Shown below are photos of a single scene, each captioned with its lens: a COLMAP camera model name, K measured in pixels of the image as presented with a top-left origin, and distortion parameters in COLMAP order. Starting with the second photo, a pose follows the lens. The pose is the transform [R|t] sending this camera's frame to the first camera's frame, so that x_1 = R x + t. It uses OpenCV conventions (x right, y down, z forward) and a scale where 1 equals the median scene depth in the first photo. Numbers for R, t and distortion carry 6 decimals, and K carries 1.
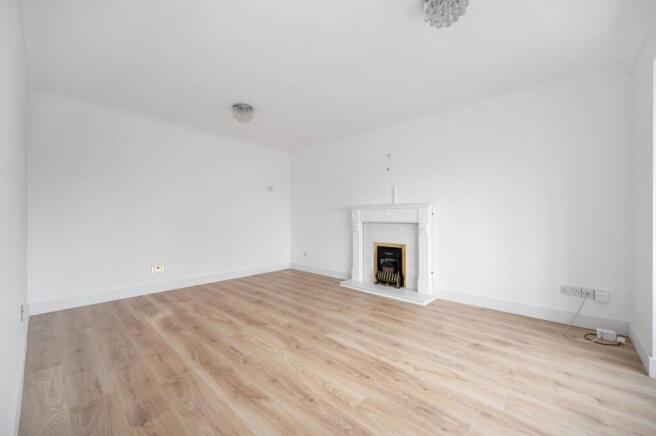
lens RADIAL K [[260.0, 0, 333.9], [0, 260.0, 216.9], [0, 0, 1]] dist [-0.002669, -0.000085]
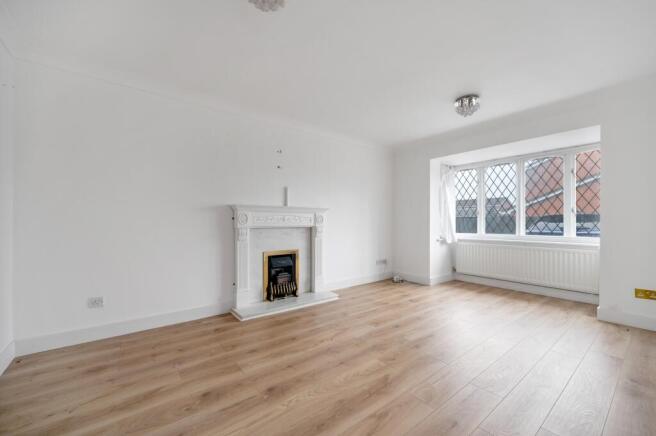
lens RADIAL K [[260.0, 0, 333.2], [0, 260.0, 220.4], [0, 0, 1]] dist [-0.002669, -0.000085]
pose [[0.176273, 0.011537, 0.984274, -0.685109], [0.004158, 0.999914, -0.012465, 0.010612], [-0.984333, 0.006290, 0.176210, 0.726890]]
